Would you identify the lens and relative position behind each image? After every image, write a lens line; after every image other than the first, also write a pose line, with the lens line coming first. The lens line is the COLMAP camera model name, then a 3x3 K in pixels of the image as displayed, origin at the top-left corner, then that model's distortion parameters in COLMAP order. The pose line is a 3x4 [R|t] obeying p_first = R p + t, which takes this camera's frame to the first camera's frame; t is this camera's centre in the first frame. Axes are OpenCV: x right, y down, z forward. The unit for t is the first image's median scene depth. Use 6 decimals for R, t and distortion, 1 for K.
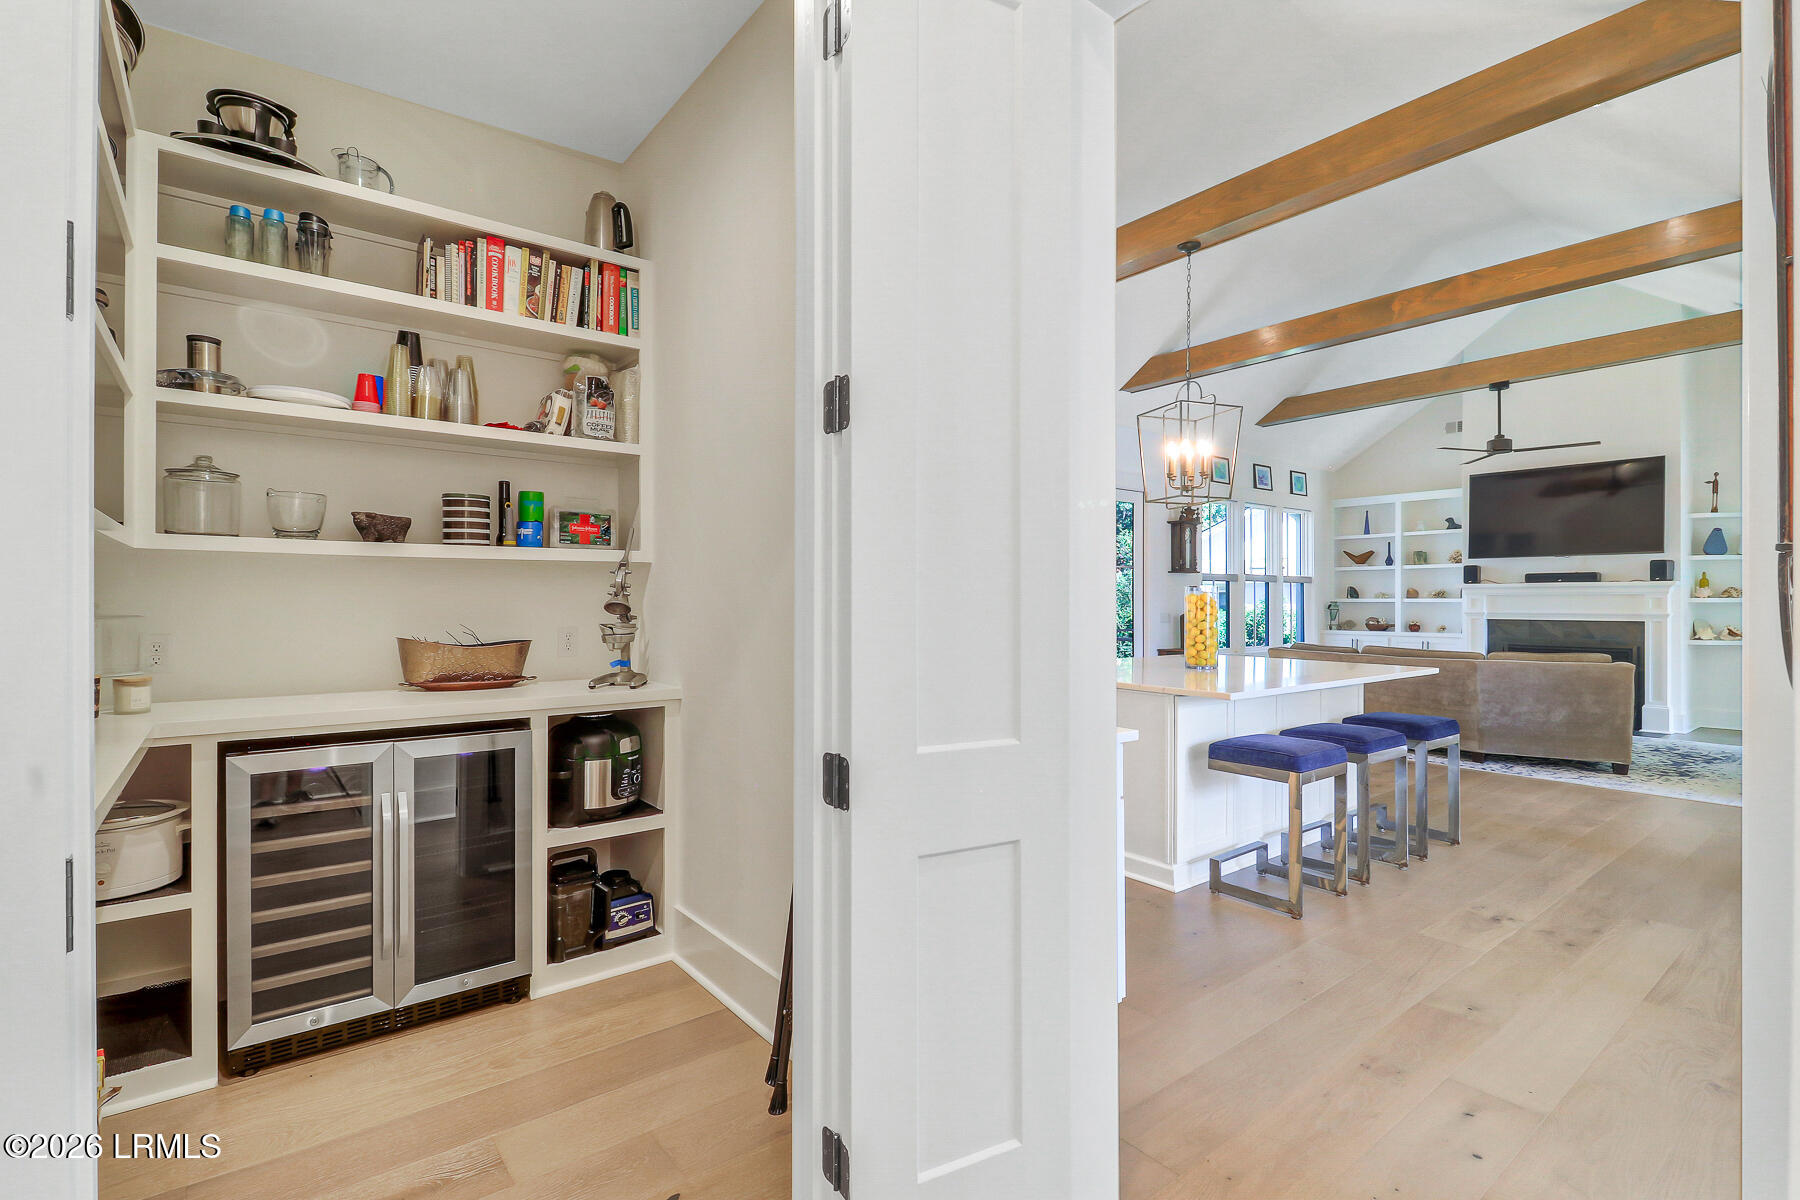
lens RADIAL K [[828.2, 0, 895.0], [0, 828.2, 600.7], [0, 0, 1]] dist [0.000281, -0.002219]
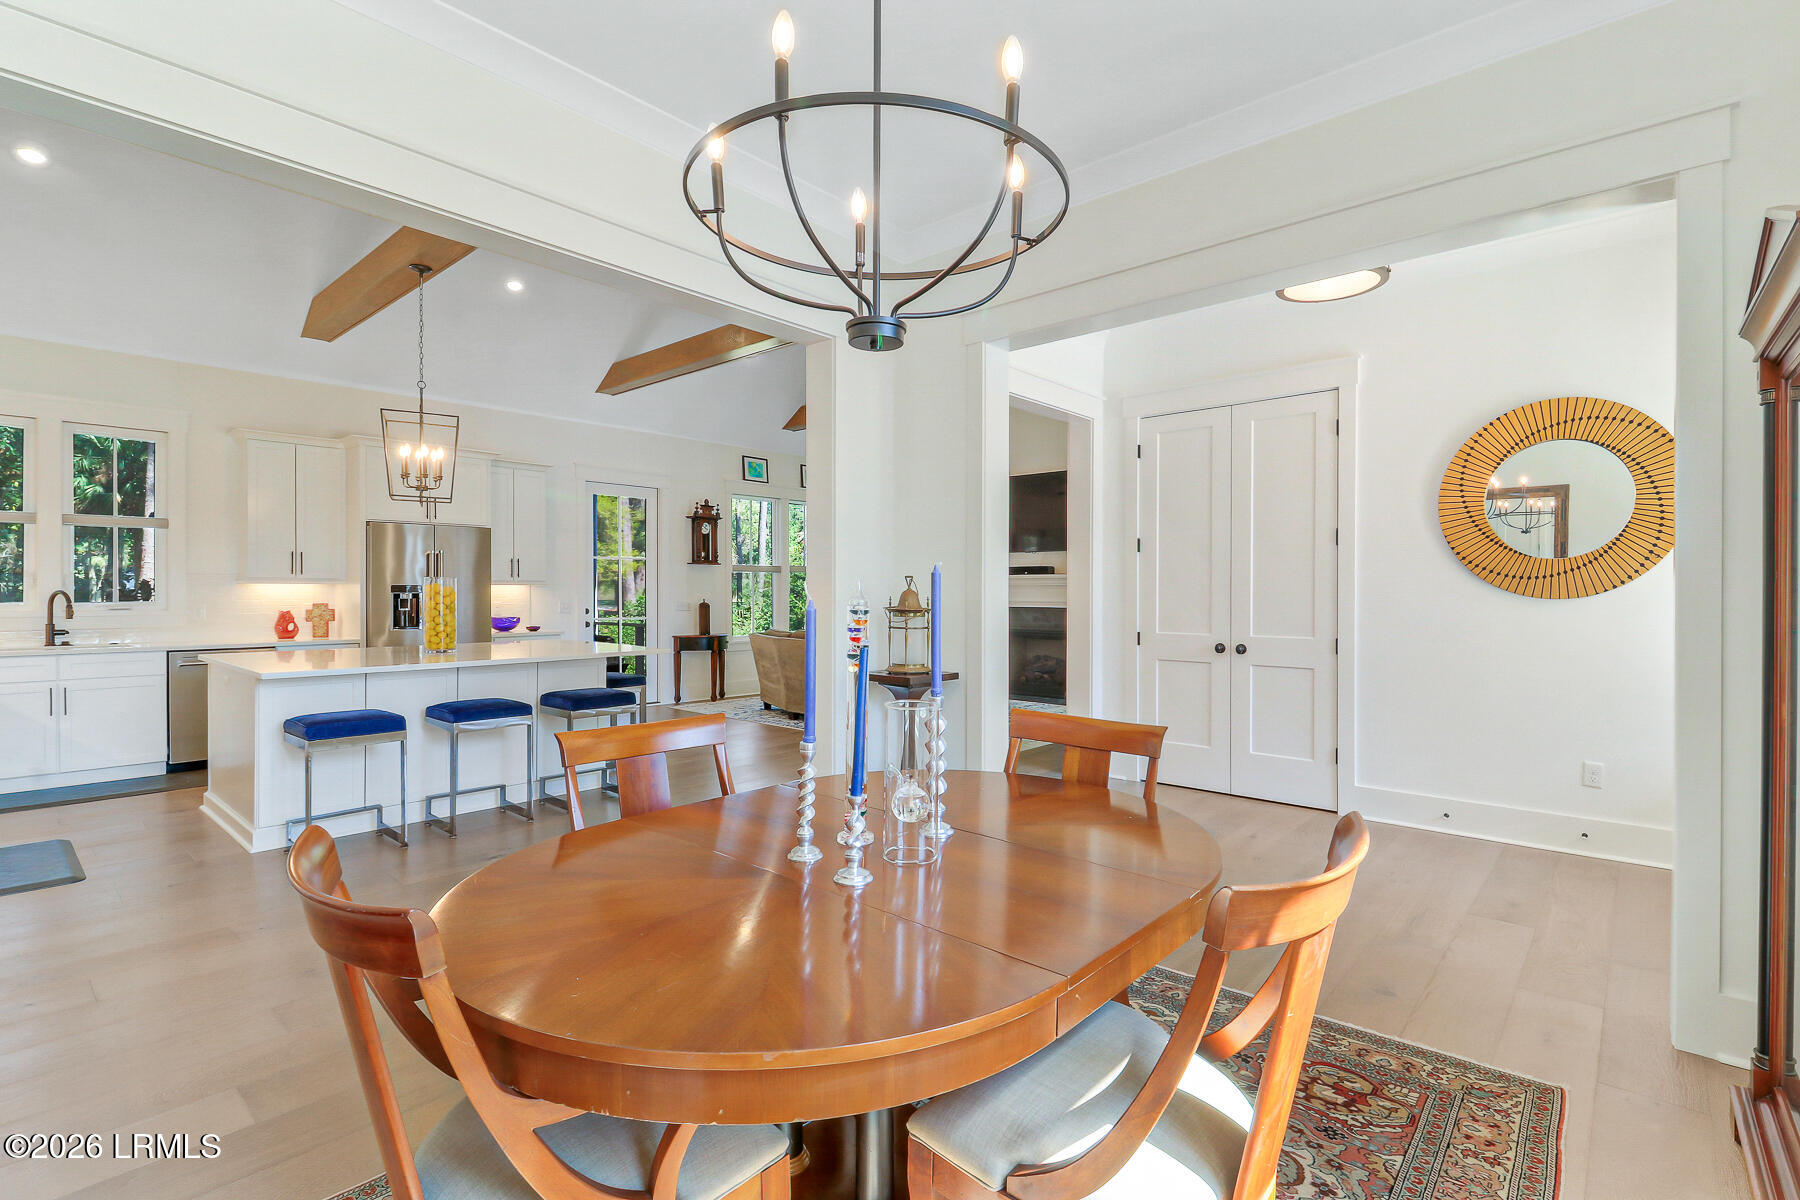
lens RADIAL K [[828.2, 0, 910.4], [0, 828.2, 601.5], [0, 0, 1]] dist [0.000281, -0.002219]
pose [[0.983241, -0.003507, 0.182274, 0.469708], [0.001451, 0.999934, 0.011411, 0.002315], [-0.182302, -0.010956, 0.983181, -0.116896]]
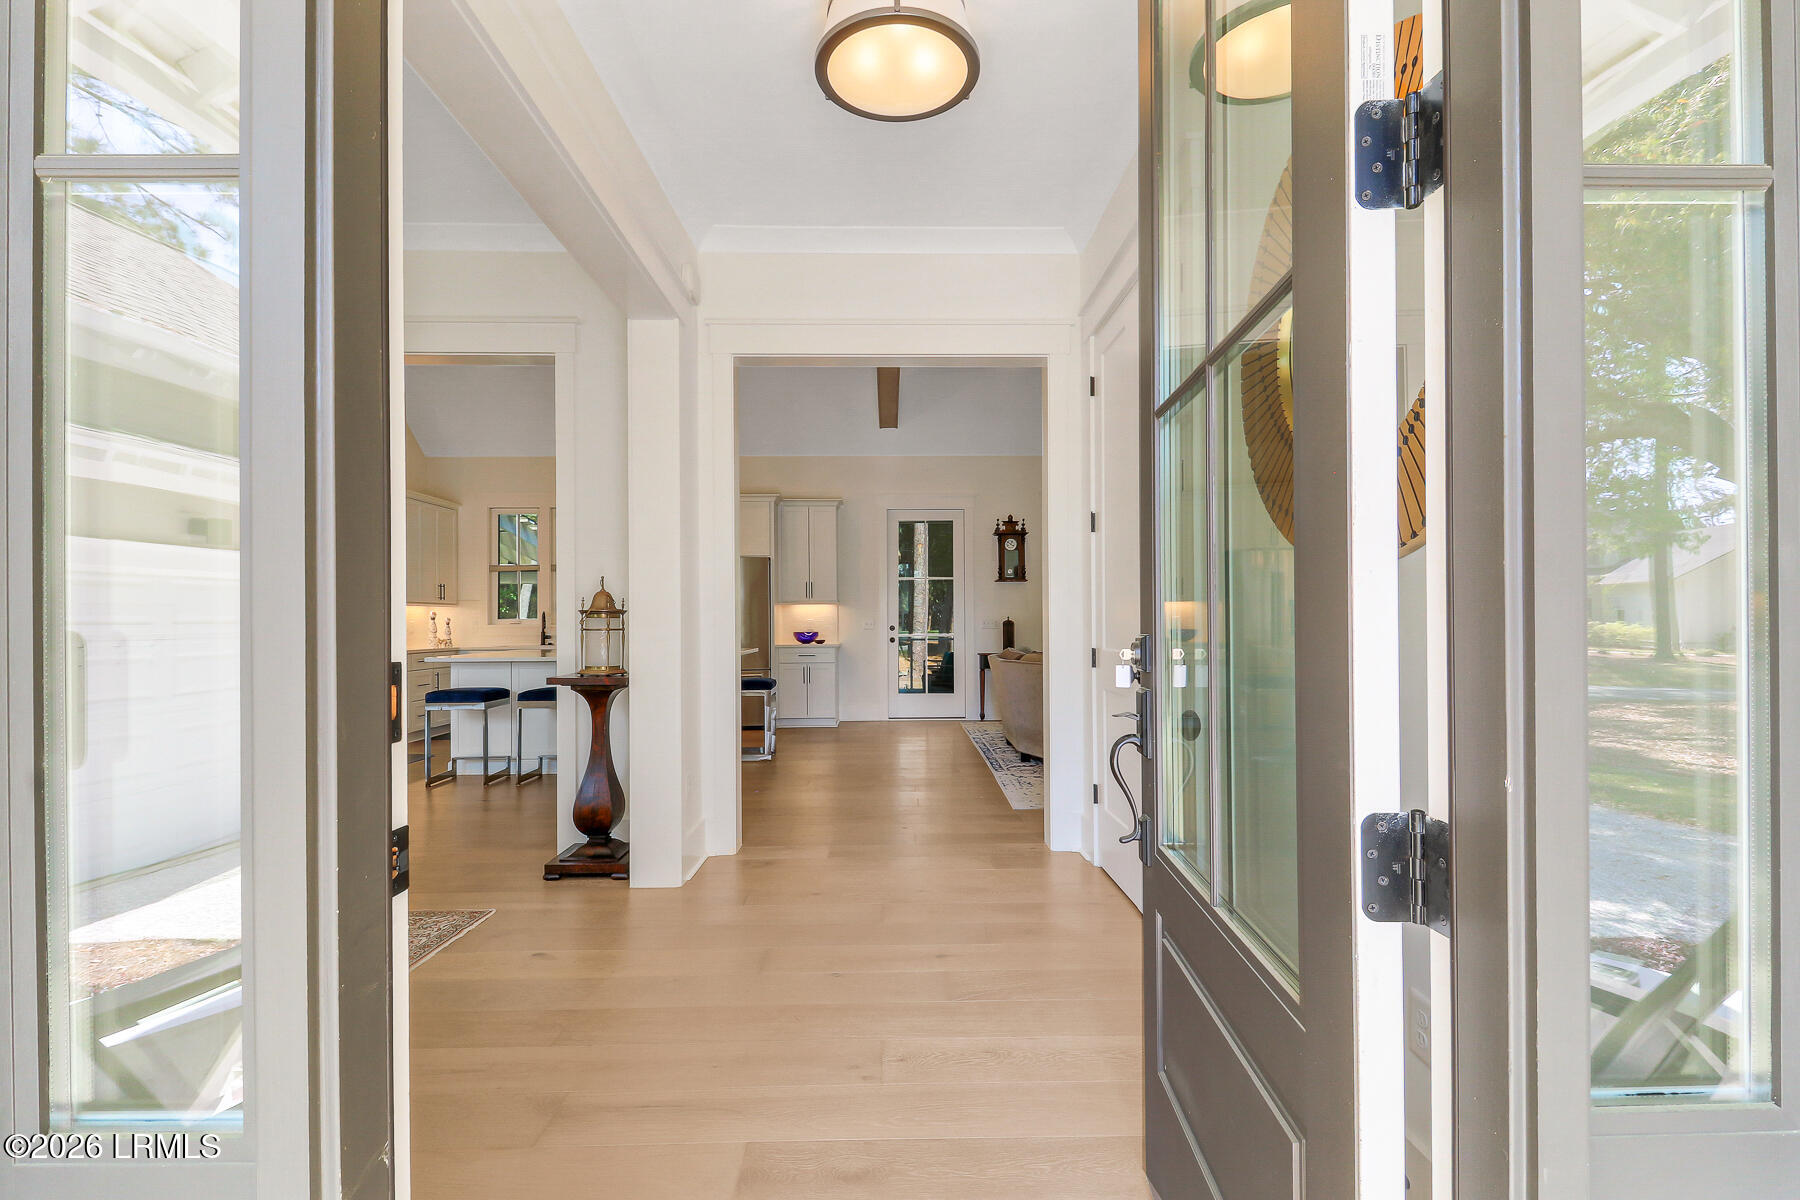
lens RADIAL K [[828.2, 0, 903.9], [0, 828.2, 608.1], [0, 0, 1]] dist [0.000281, -0.002219]
pose [[0.804712, -0.011378, -0.593556, 0.972883], [0.005902, 0.999920, -0.011166, 0.011702], [0.593635, 0.005482, 0.804715, 0.086527]]
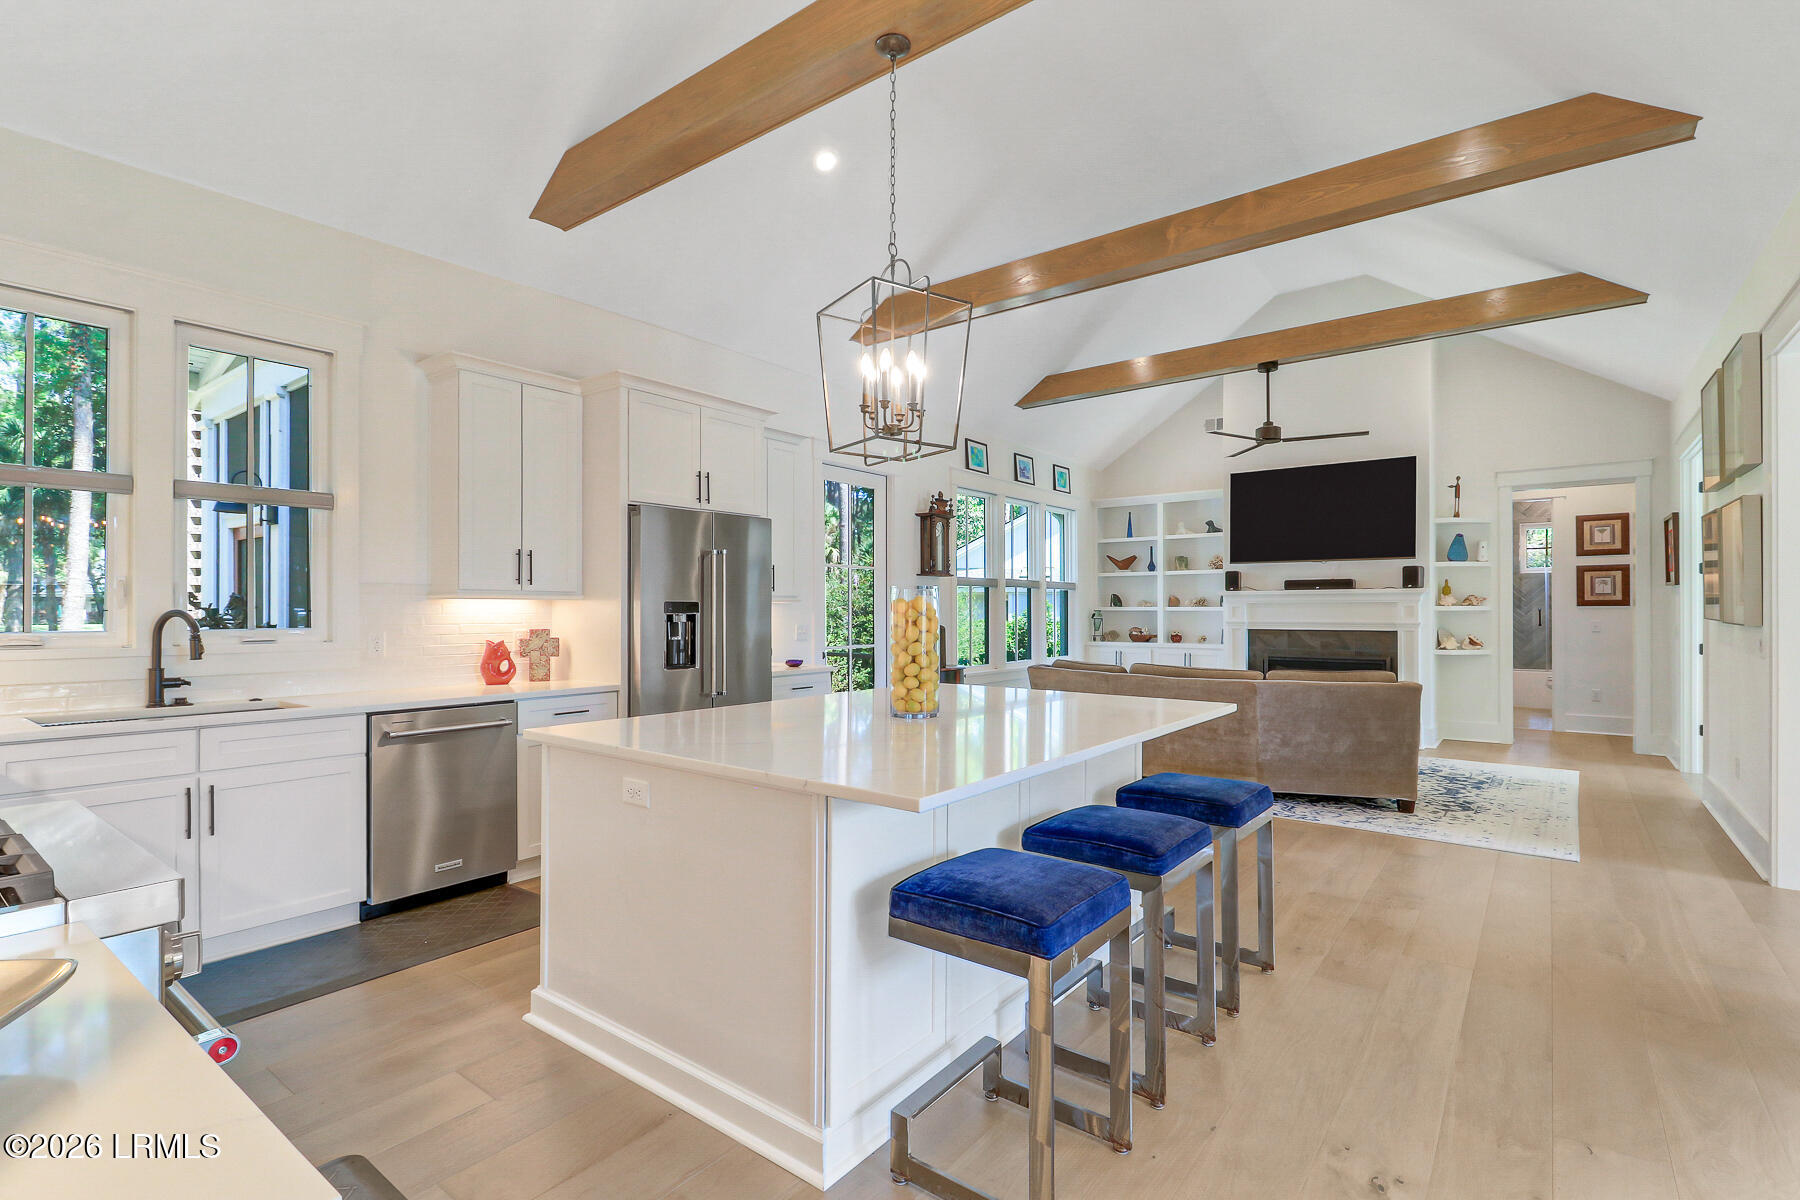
lens RADIAL K [[828.2, 0, 899.8], [0, 828.2, 605.4], [0, 0, 1]] dist [0.000281, -0.002219]
pose [[0.967496, -0.000066, 0.252887, 0.118792], [0.001404, 0.999986, -0.005112, 0.000077], [-0.252883, 0.005301, 0.967482, 0.232105]]
